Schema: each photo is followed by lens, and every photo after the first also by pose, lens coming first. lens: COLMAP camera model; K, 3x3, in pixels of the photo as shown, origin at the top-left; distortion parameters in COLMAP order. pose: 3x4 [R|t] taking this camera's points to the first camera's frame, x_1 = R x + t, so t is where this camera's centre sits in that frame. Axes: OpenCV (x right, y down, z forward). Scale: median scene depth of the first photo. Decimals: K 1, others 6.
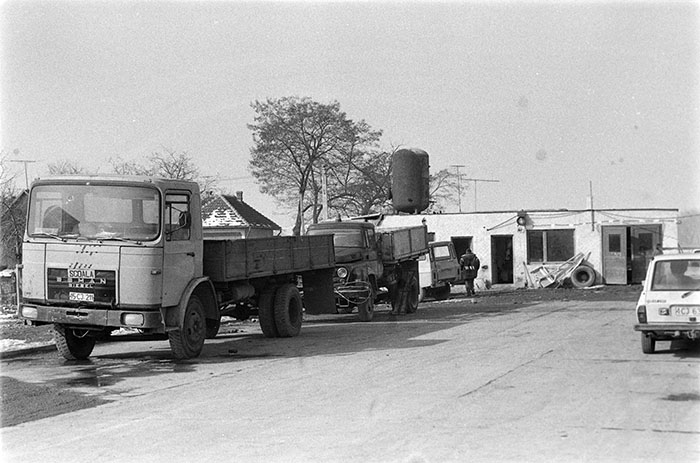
lens RADIAL K [[1219.4, 0, 350.0], [0, 1219.4, 231.5], [0, 0, 1]] dist [0.004779, 0.006765]
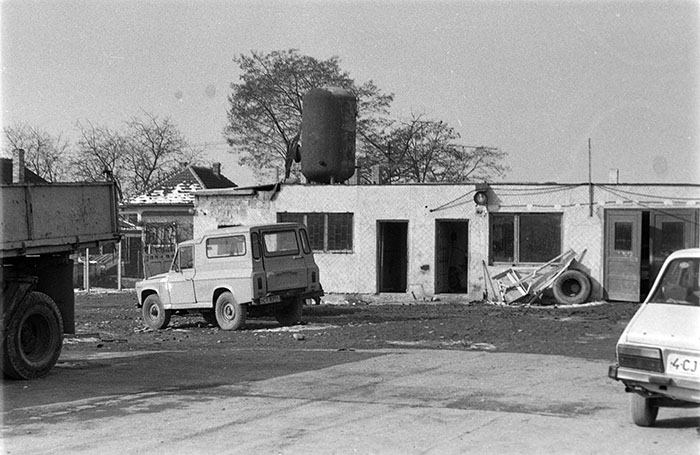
lens RADIAL K [[1206.9, 0, 350.0], [0, 1206.9, 227.5], [0, 0, 1]] dist [0.013764, 0.022496]
pose [[0.996840, 0.028456, -0.074167, 0.119014], [-0.027931, 0.999577, 0.008103, 0.003726], [0.074367, -0.006006, 0.997213, 0.352666]]
